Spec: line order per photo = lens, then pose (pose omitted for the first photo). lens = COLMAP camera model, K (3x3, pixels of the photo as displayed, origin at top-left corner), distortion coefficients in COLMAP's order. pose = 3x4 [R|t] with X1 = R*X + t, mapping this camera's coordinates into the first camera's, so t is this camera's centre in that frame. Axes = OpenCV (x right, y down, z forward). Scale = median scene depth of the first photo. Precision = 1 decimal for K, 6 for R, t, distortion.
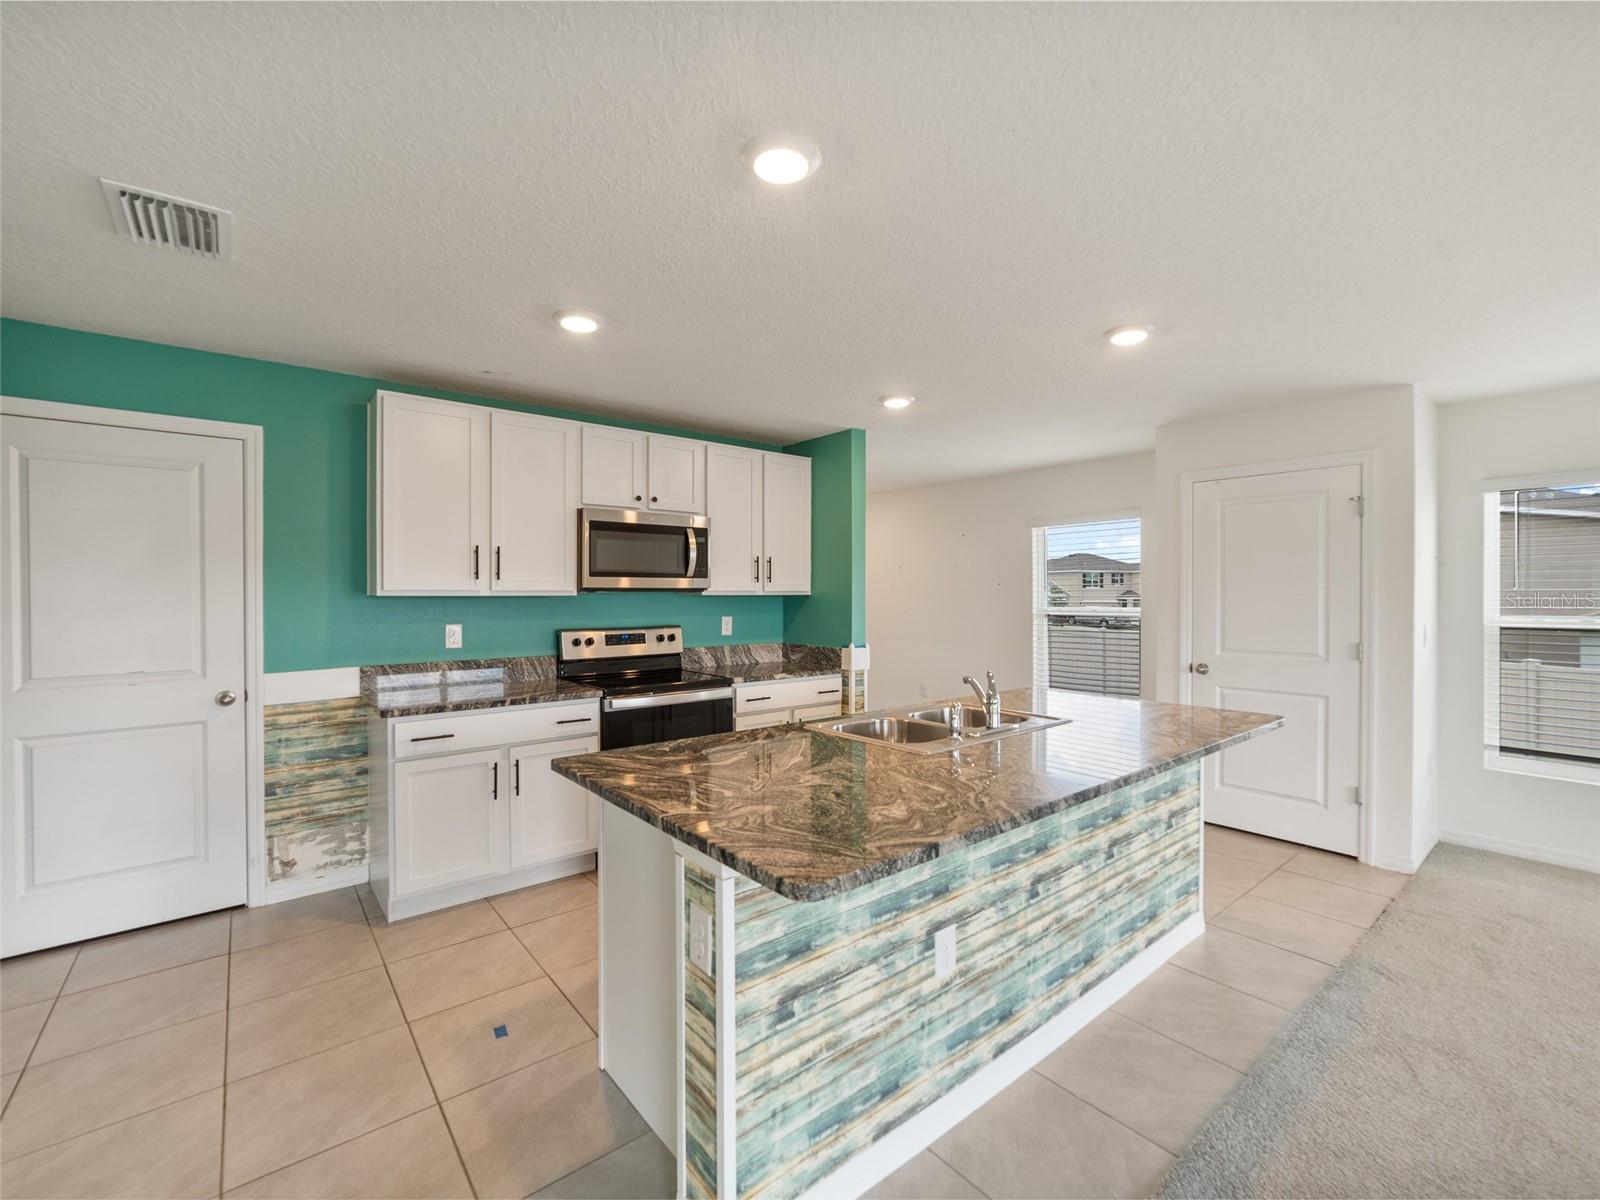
lens RADIAL K [[695.2, 0, 788.5], [0, 695.2, 615.7], [0, 0, 1]] dist [-0.008175, 0.000313]
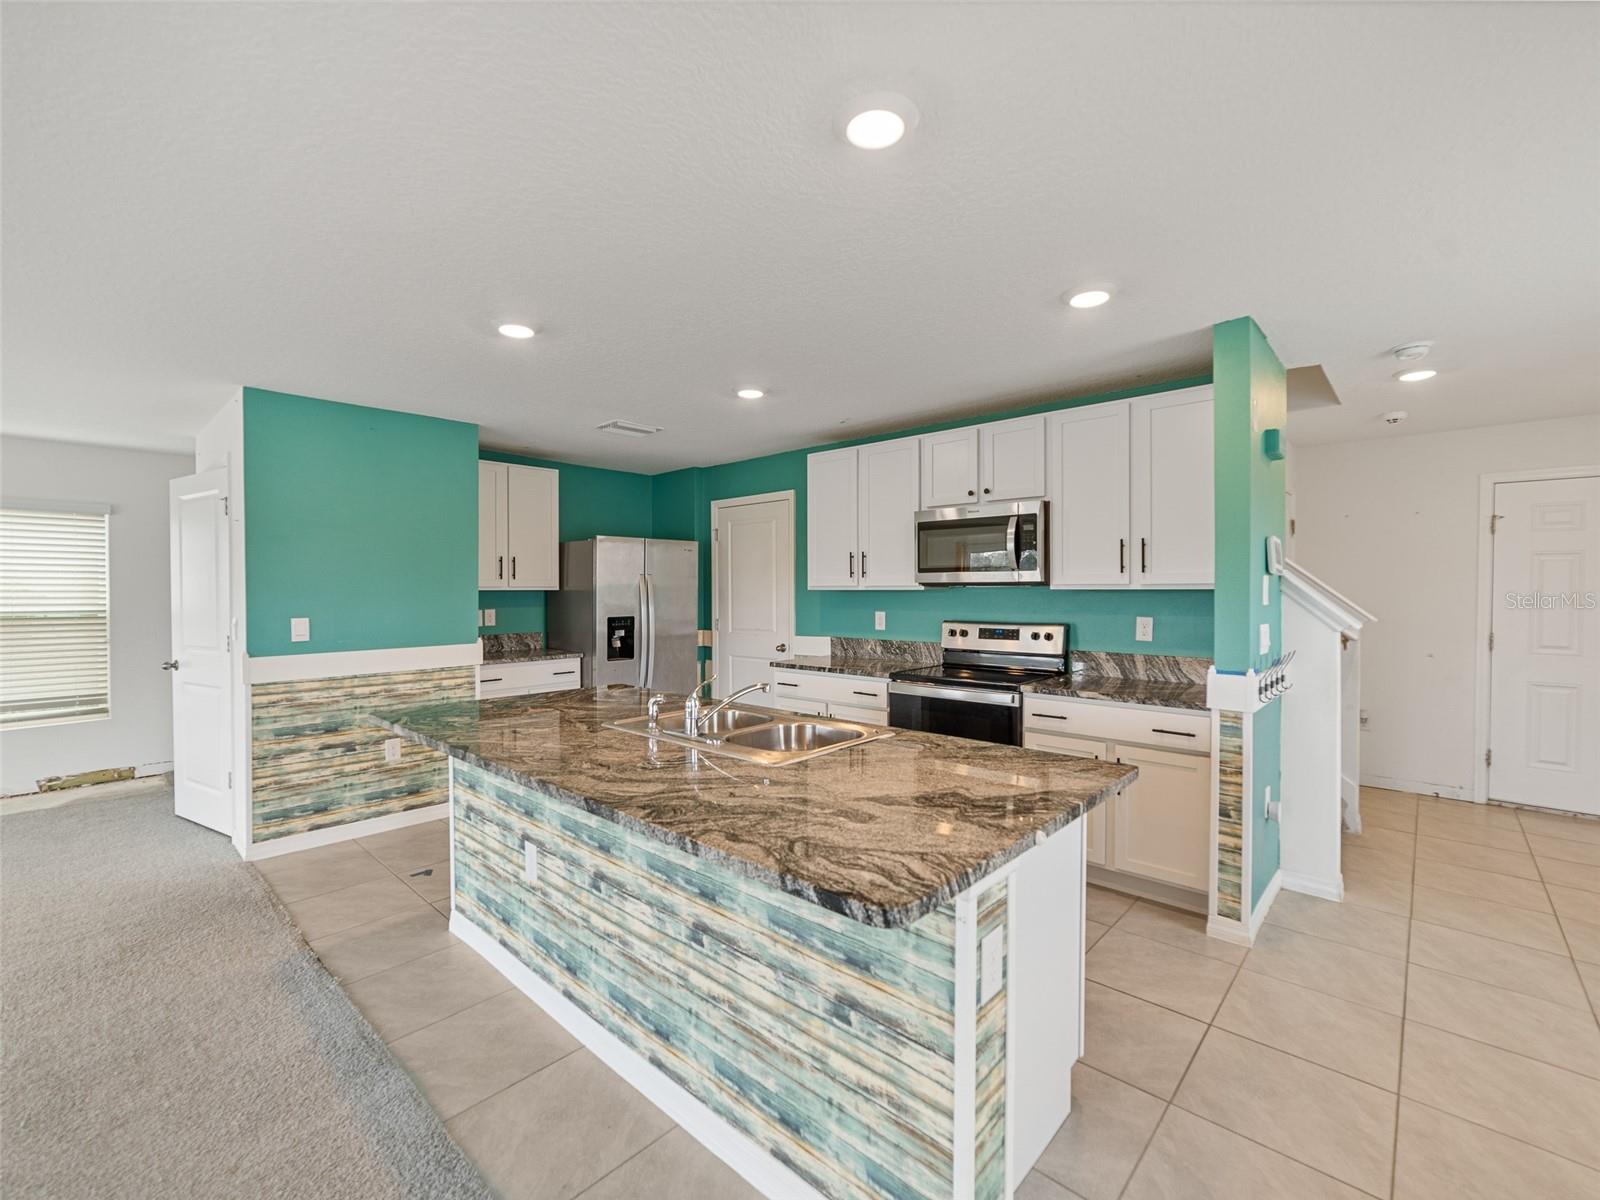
lens RADIAL K [[695.2, 0, 790.5], [0, 695.2, 598.9], [0, 0, 1]] dist [-0.008175, 0.000313]
pose [[0.143370, 0.012861, -0.989586, 0.769792], [-0.026461, 0.999608, 0.009157, -0.018934], [0.989315, 0.024872, 0.143654, 0.622434]]
